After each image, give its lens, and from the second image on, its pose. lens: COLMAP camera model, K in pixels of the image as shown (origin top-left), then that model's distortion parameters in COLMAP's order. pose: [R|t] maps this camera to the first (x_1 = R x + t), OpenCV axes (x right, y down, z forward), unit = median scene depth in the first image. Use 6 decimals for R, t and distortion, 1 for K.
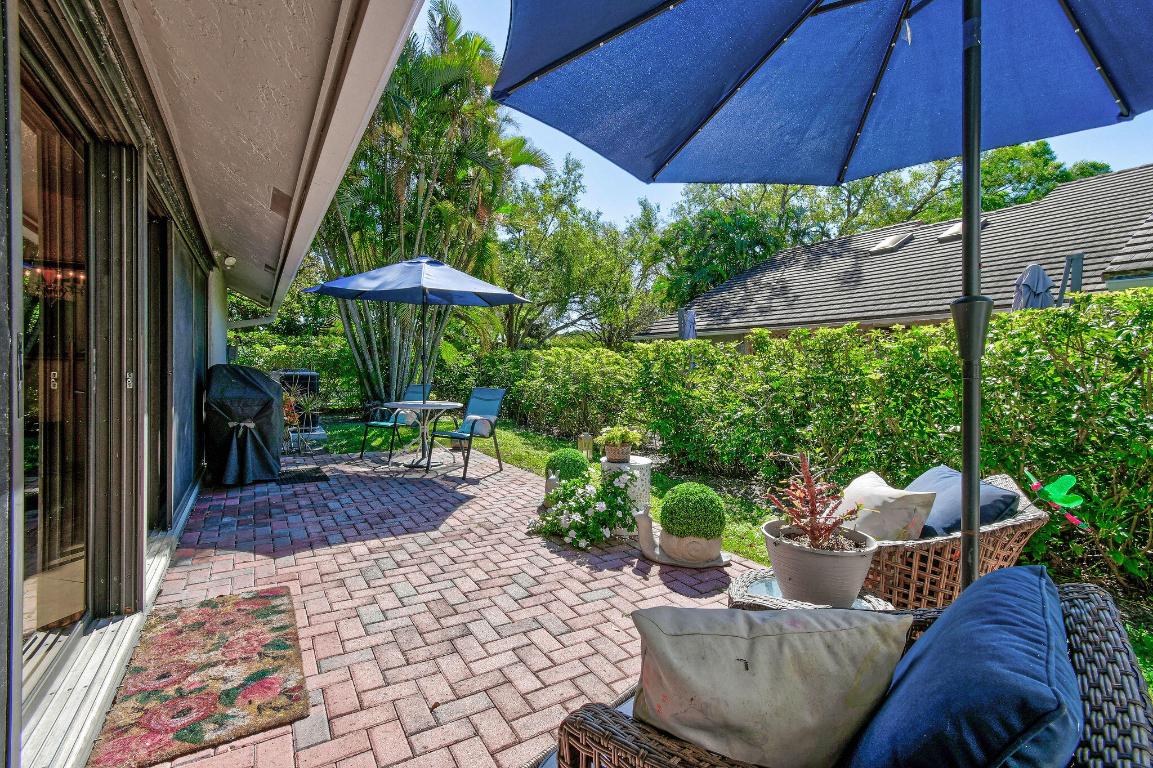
lens RADIAL K [[511.0, 0, 578.3], [0, 511.0, 373.6], [0, 0, 1]] dist [0.000325, -0.001248]
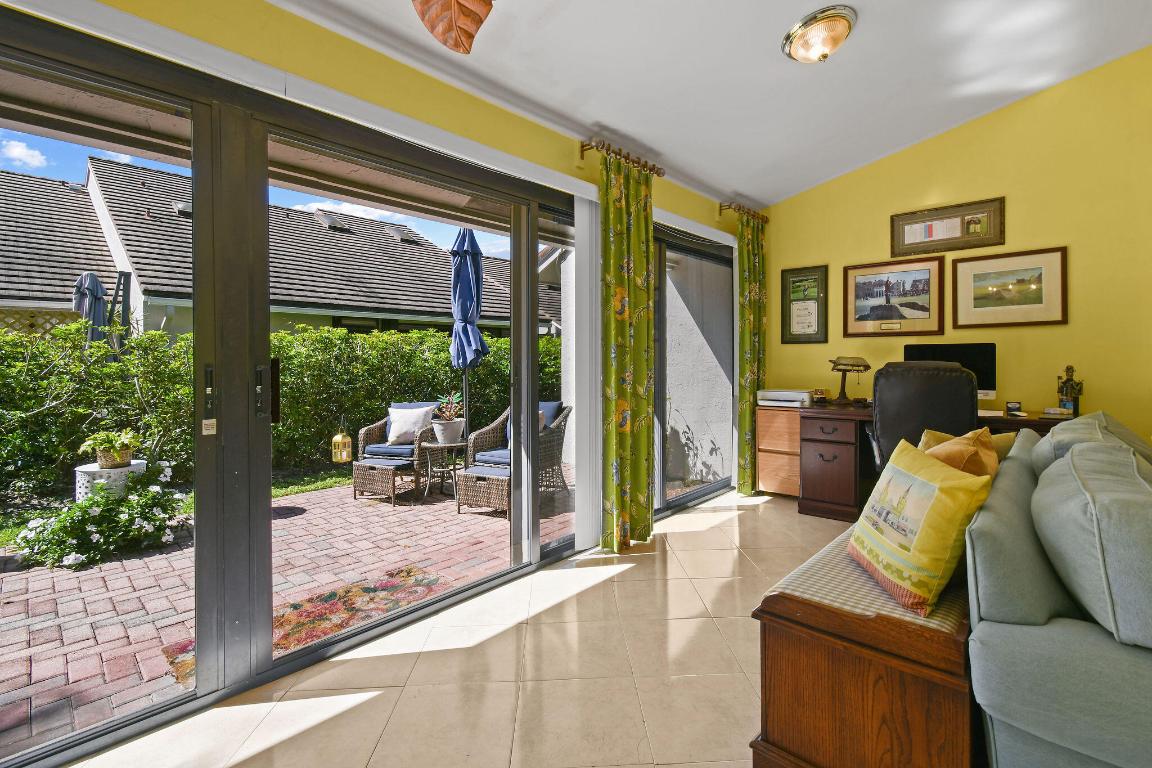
lens RADIAL K [[522.4, 0, 589.8], [0, 522.4, 360.6], [0, 0, 1]] dist [0.001460, -0.000175]
pose [[-0.259710, -0.011824, 0.965614, -1.513082], [0.006566, 0.999880, 0.014009, -0.051551], [-0.965664, 0.009978, -0.259601, 0.532482]]
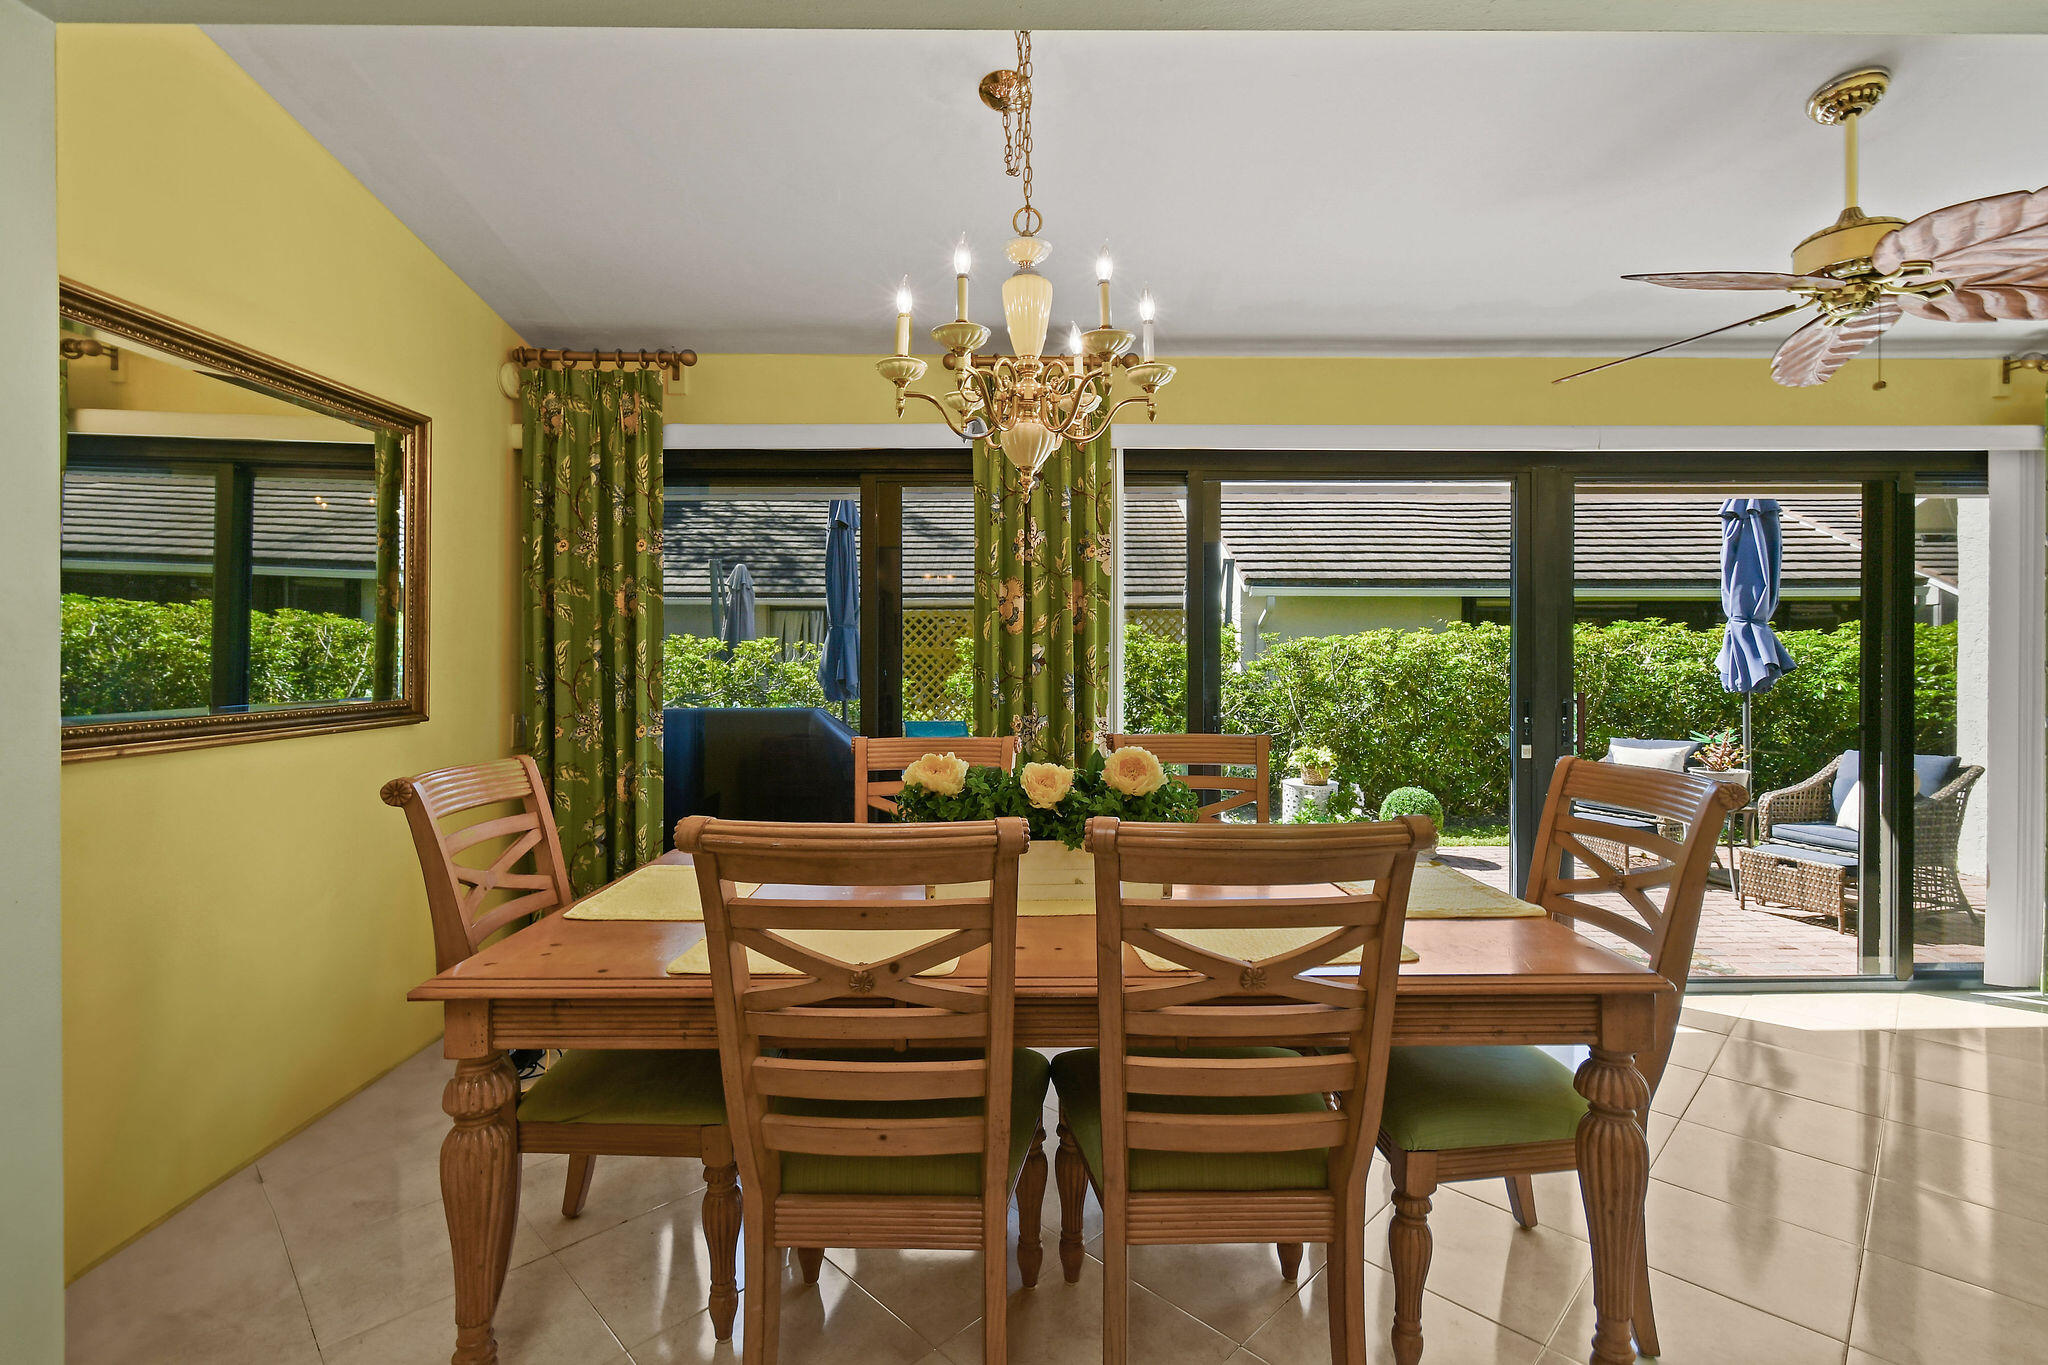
lens RADIAL K [[936.9, 0, 1026.2], [0, 936.9, 658.0], [0, 0, 1]] dist [-0.000120, -0.000461]
pose [[0.542630, -0.014739, 0.839842, -2.287211], [0.010404, 0.999887, 0.010825, -0.119615], [-0.839907, 0.002864, 0.542722, 0.698813]]
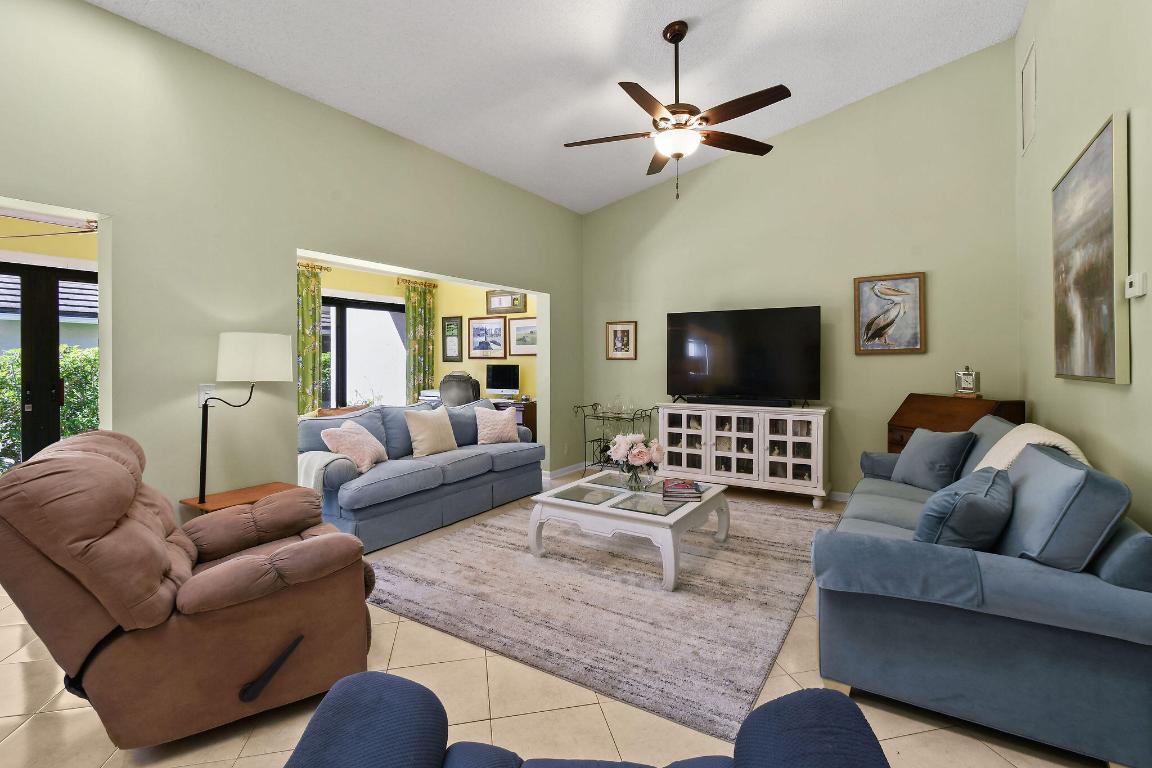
lens RADIAL K [[522.4, 0, 589.8], [0, 522.4, 360.6], [0, 0, 1]] dist [0.001460, -0.000175]
pose [[-0.435924, -0.012514, 0.899897, -2.868564], [0.000621, 0.999899, 0.014206, -0.123704], [-0.899983, 0.006752, -0.435872, 0.001278]]
